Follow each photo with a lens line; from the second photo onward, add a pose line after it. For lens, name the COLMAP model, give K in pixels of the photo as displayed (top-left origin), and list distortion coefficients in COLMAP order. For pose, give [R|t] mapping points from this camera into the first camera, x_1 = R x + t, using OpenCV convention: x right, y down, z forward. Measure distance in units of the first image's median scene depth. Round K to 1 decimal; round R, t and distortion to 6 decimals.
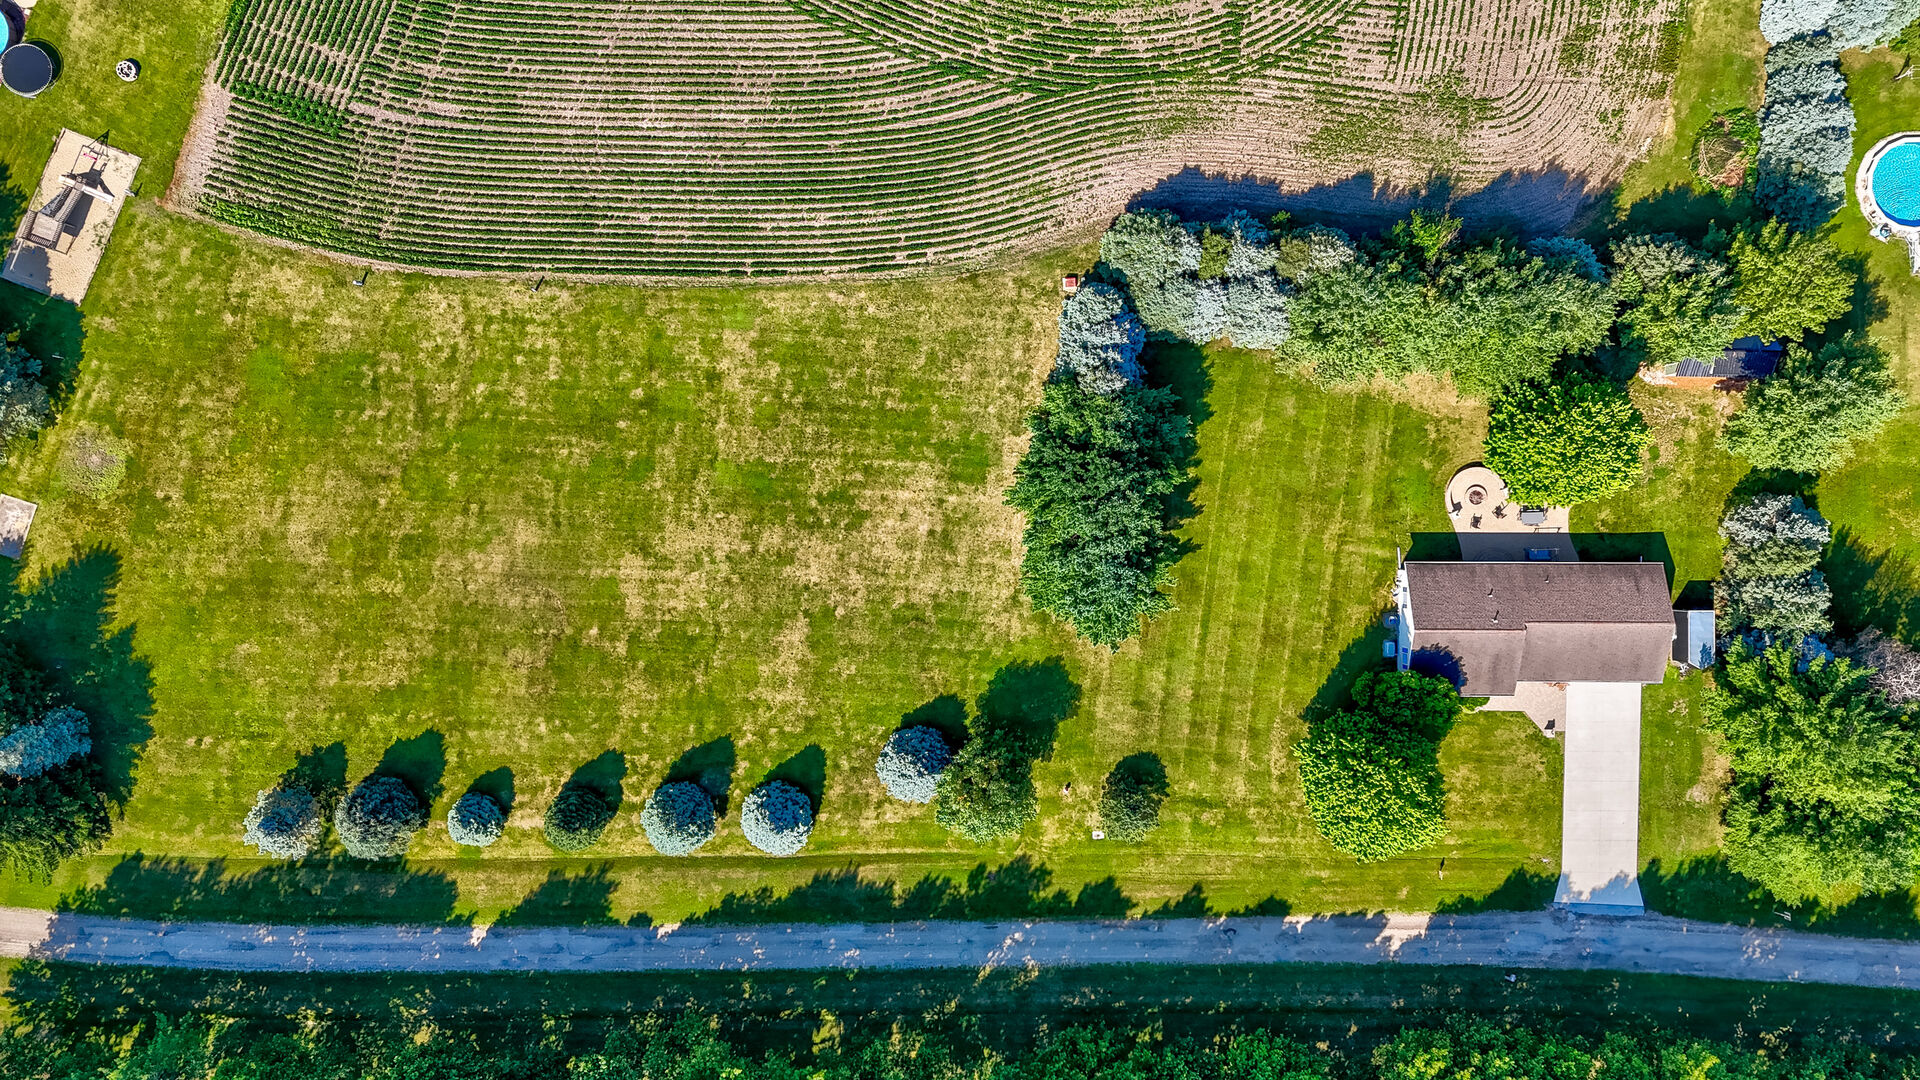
lens RADIAL K [[1403.3, 0, 955.5], [0, 1403.3, 536.7], [0, 0, 1]] dist [0.073581, -0.028296]
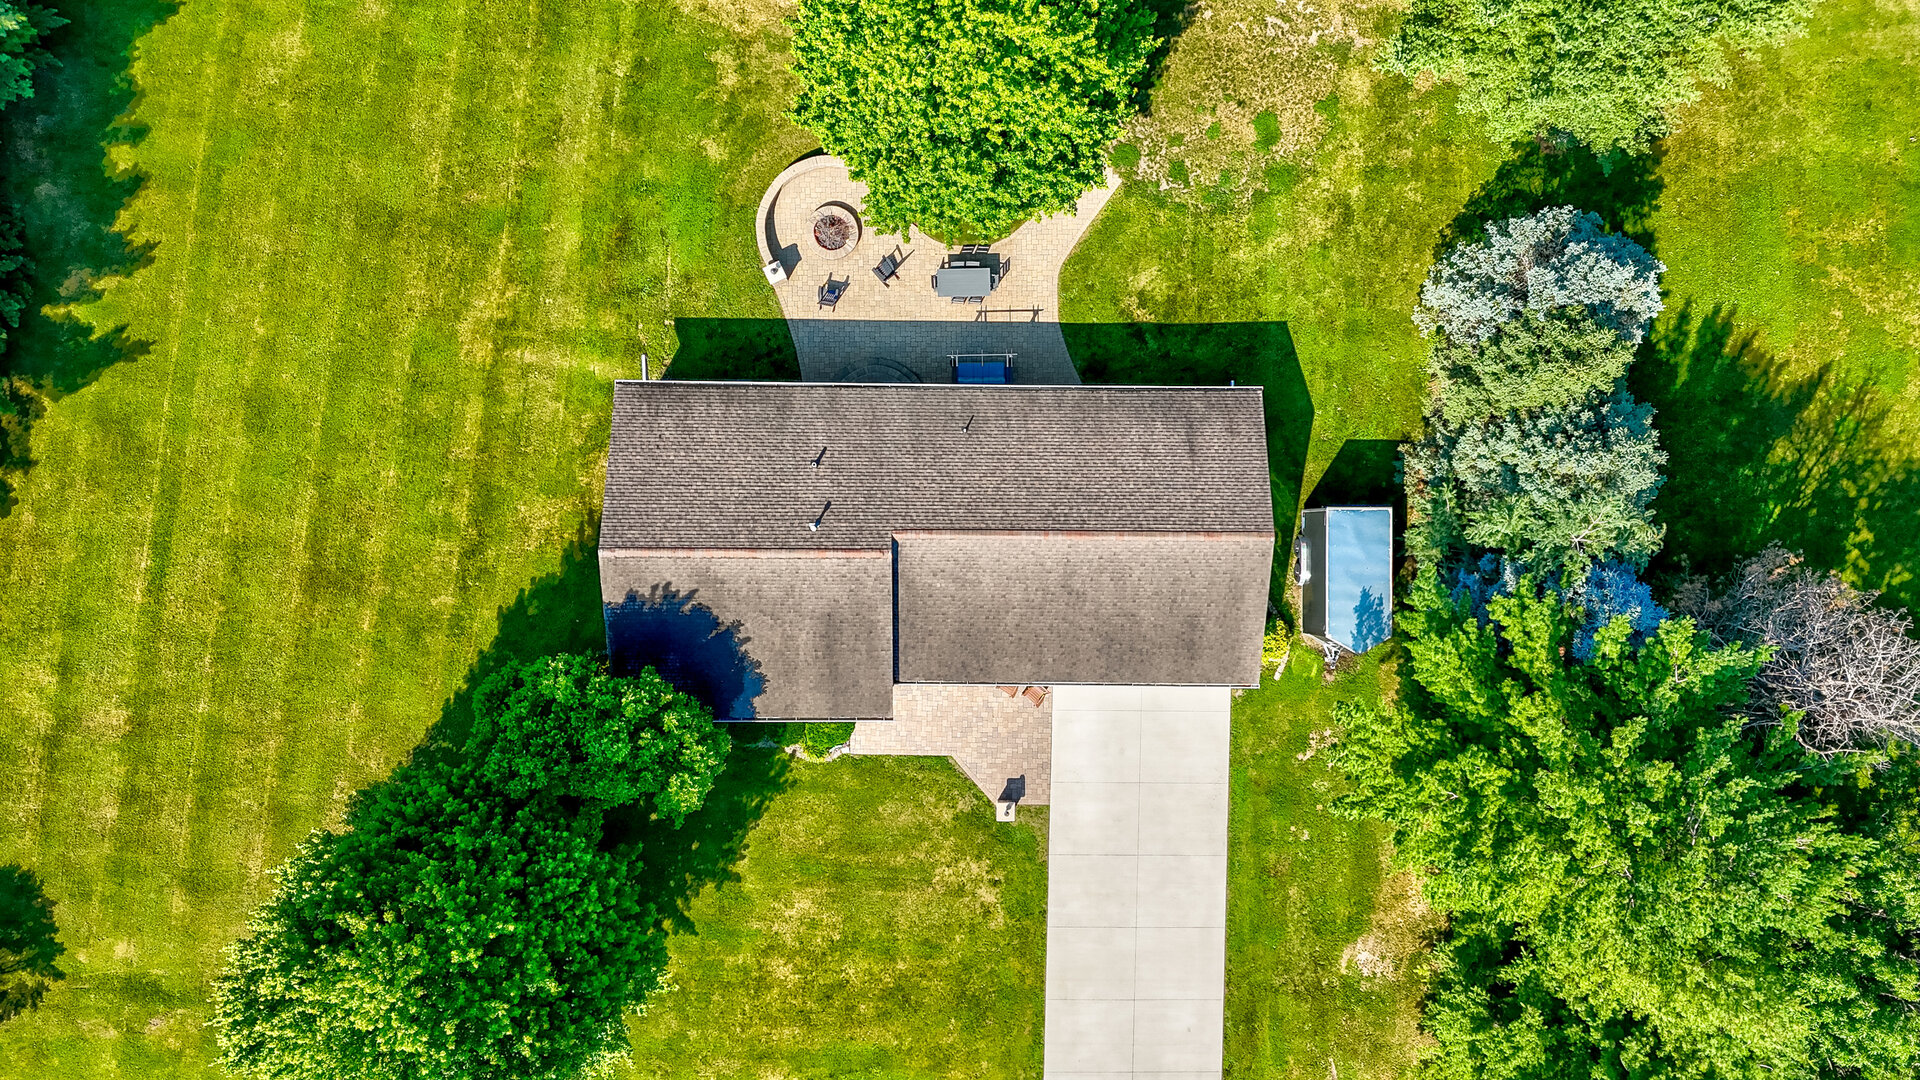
lens RADIAL K [[1403.3, 0, 958.9], [0, 1403.3, 534.0], [0, 0, 1]] dist [0.073581, -0.028296]
pose [[0.999991, 0.003629, 0.002248, 0.403237], [-0.003623, 0.999990, -0.002531, 0.059736], [-0.002257, 0.002522, 0.999994, 0.595811]]
